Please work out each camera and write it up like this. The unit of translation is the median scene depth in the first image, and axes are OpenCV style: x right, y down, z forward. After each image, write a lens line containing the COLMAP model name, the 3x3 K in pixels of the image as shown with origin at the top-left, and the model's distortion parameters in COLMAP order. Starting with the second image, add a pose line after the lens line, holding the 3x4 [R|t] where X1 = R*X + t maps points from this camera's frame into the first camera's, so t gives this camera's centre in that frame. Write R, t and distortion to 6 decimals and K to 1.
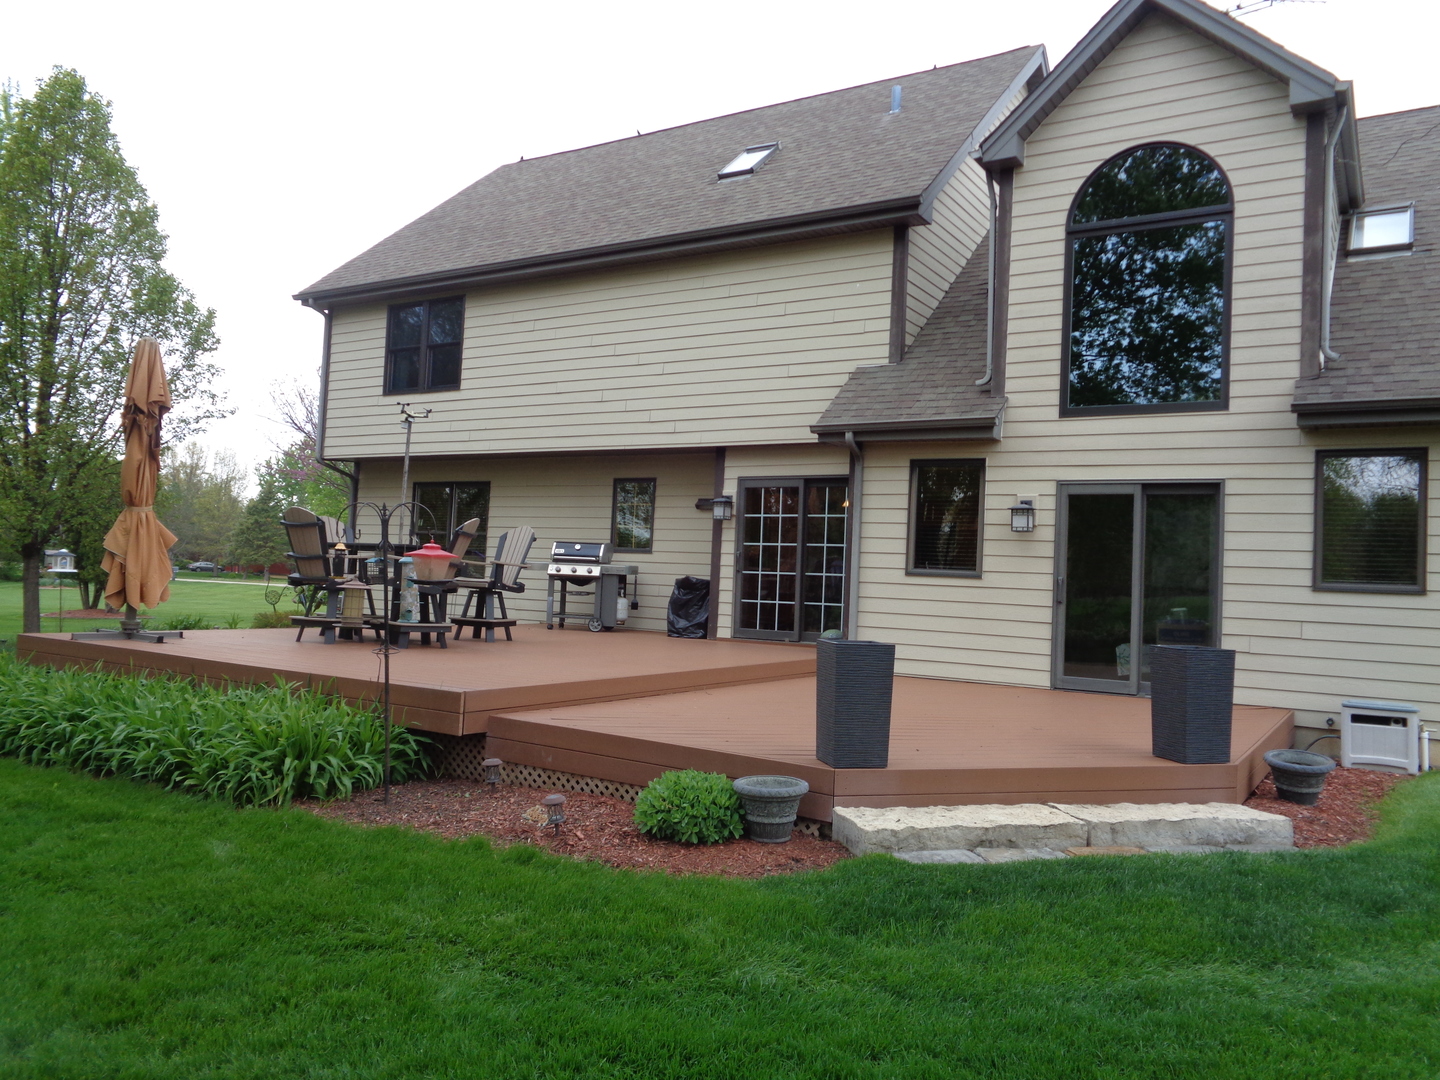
lens RADIAL K [[1074.1, 0, 724.7], [0, 1074.1, 529.7], [0, 0, 1]] dist [0.007032, -0.000155]
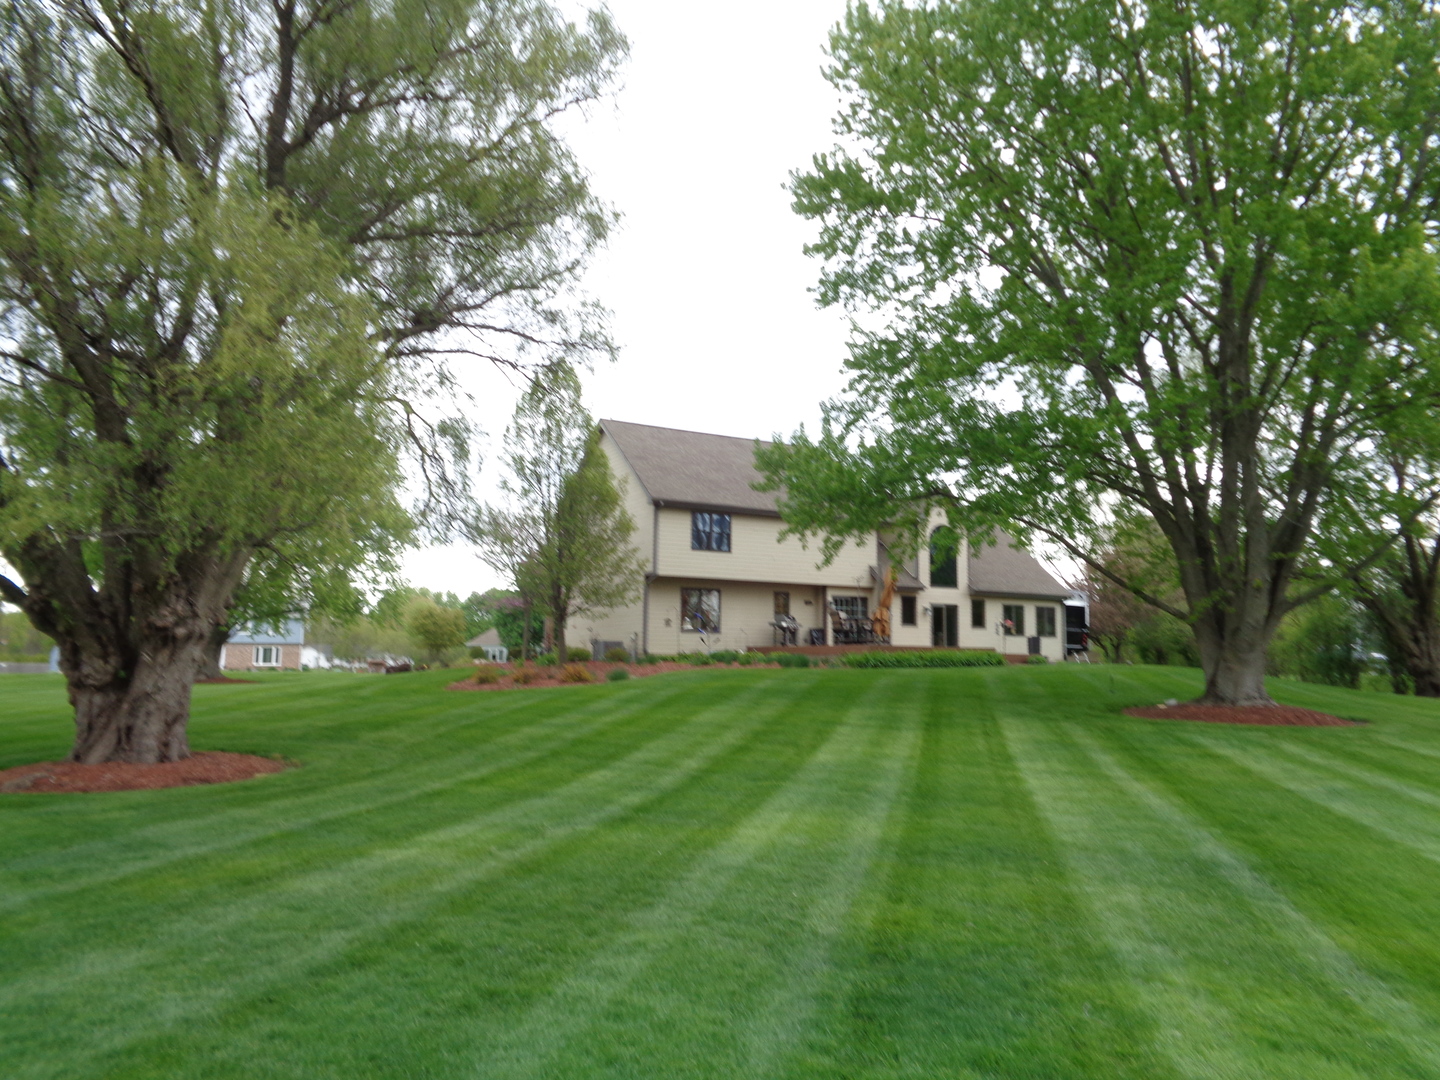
lens RADIAL K [[1074.1, 0, 724.7], [0, 1074.1, 529.7], [0, 0, 1]] dist [0.007032, -0.000155]
pose [[0.443707, 0.068324, 0.893564, -3.464795], [-0.027930, 0.997659, -0.062415, -0.042836], [-0.895737, 0.002737, 0.444577, -0.113531]]
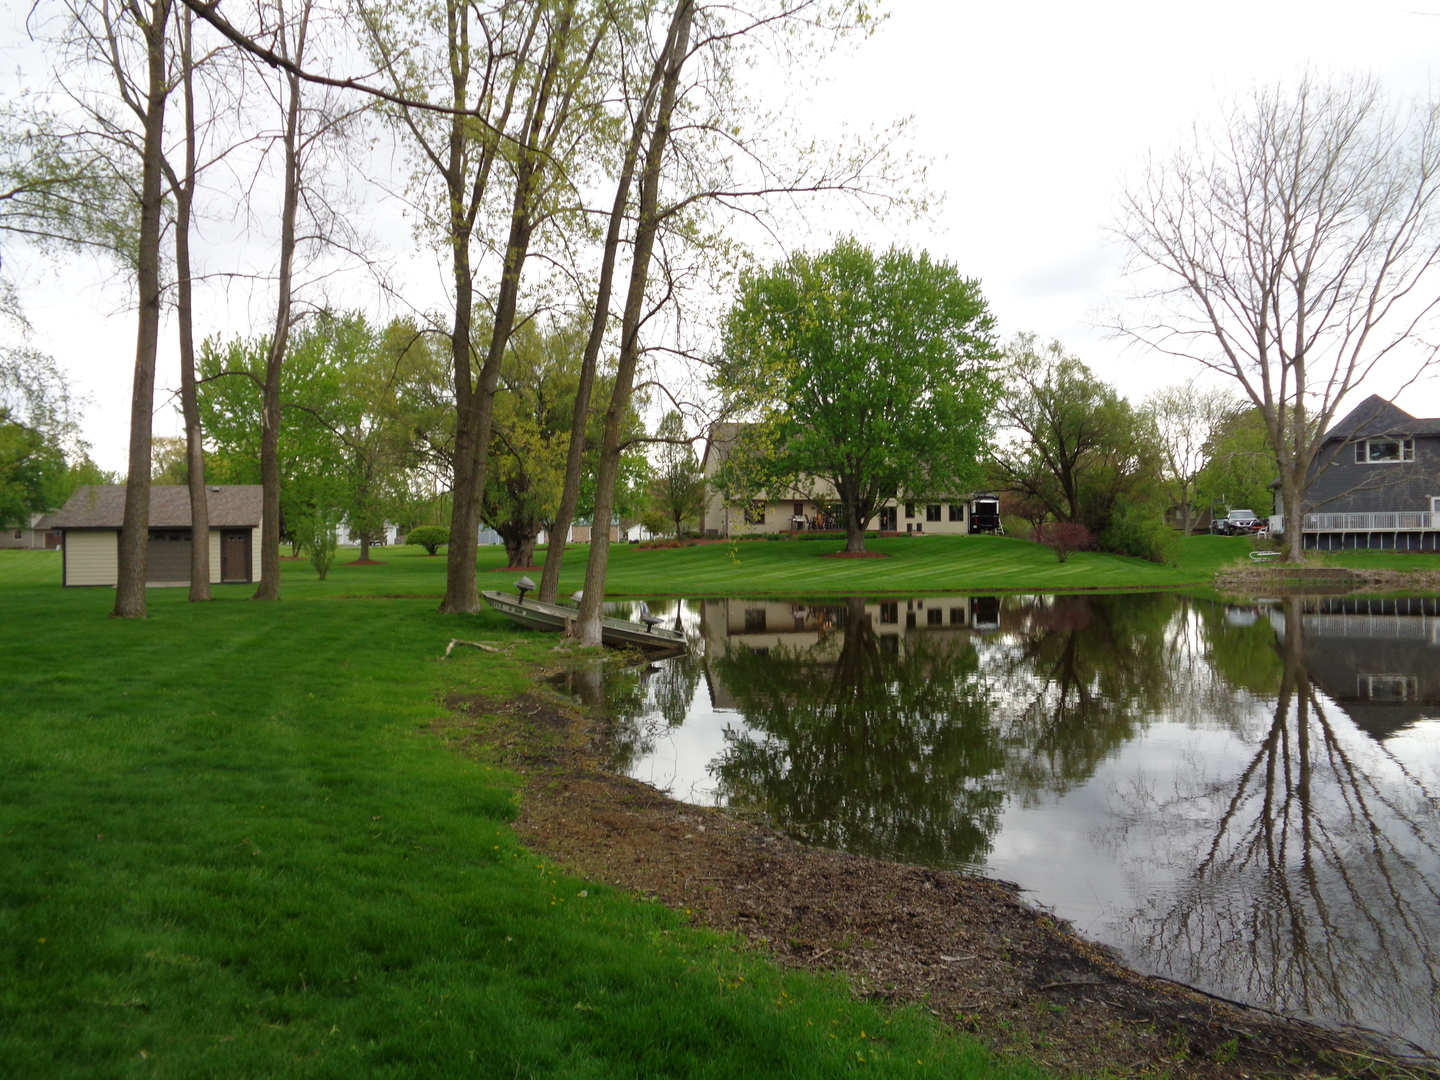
lens RADIAL K [[1068.3, 0, 735.5], [0, 1068.3, 544.2], [0, 0, 1]] dist [0.005876, -0.001103]
pose [[0.688746, -0.059297, 0.722574, -5.830325], [0.006121, 0.997090, 0.075990, -0.351900], [-0.724977, -0.047915, 0.687105, -3.495557]]
